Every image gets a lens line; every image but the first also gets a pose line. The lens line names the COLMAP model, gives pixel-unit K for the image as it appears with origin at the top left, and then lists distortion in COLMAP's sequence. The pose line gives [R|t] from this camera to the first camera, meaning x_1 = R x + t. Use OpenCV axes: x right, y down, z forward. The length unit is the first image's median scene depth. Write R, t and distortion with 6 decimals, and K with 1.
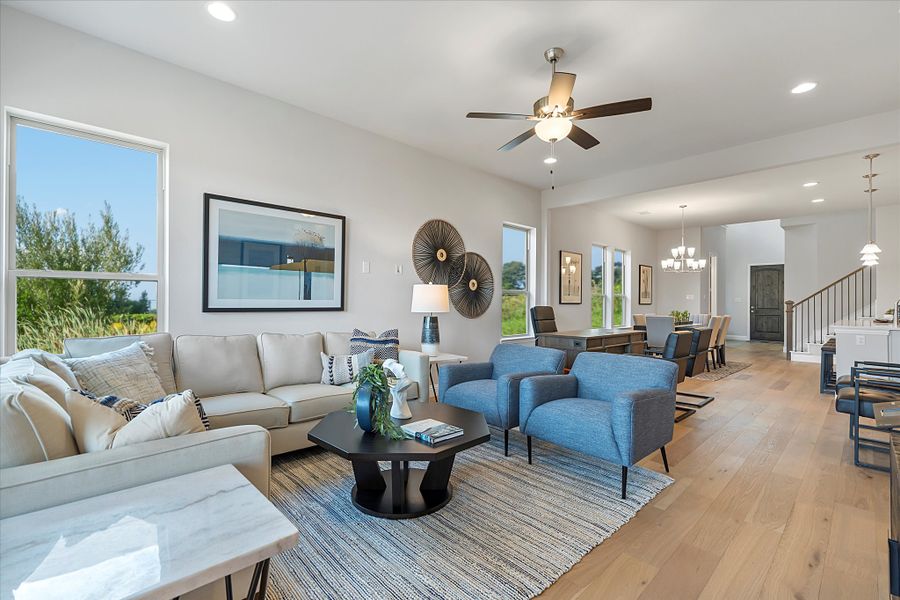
lens RADIAL K [[404.1, 0, 449.5], [0, 404.1, 300.4], [0, 0, 1]] dist [-0.002817, -0.000102]
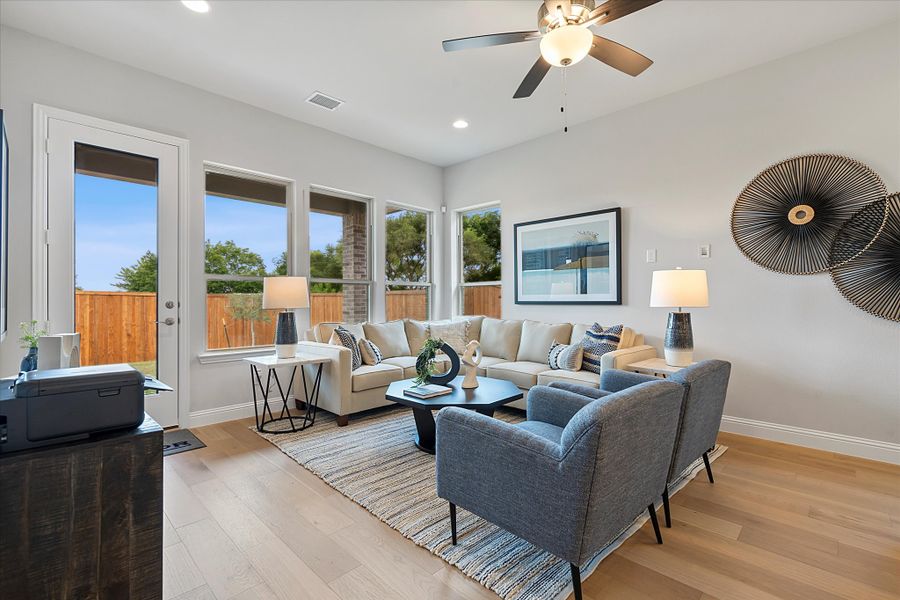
lens RADIAL K [[404.1, 0, 448.7], [0, 404.1, 303.5], [0, 0, 1]] dist [-0.002817, -0.000102]
pose [[0.032559, 0.002406, -0.999467, 0.729788], [0.010565, 0.999940, 0.002751, 0.017035], [0.999414, -0.010649, 0.032532, 0.585192]]
